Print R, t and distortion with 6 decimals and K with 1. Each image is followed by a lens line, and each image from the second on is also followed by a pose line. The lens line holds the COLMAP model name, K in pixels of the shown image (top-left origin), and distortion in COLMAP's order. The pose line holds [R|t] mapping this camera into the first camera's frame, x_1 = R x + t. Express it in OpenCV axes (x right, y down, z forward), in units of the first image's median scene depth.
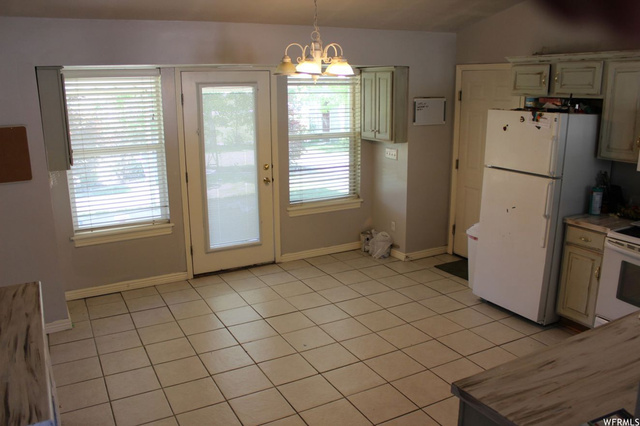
lens RADIAL K [[529.2, 0, 320.0], [0, 529.2, 213.0], [0, 0, 1]] dist [-0.103904, 0.009435]
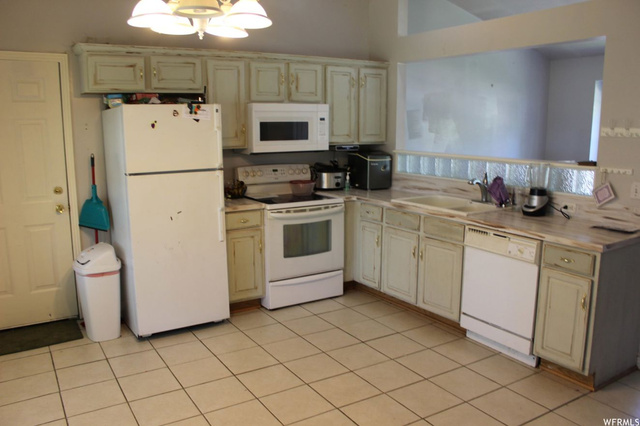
lens RADIAL K [[529.2, 0, 320.0], [0, 529.2, 213.0], [0, 0, 1]] dist [-0.103904, 0.009435]
pose [[-0.062011, -0.159226, 0.985293, -0.563459], [0.239332, 0.956018, 0.169558, -0.110556], [-0.968956, 0.246327, -0.021175, 0.834443]]
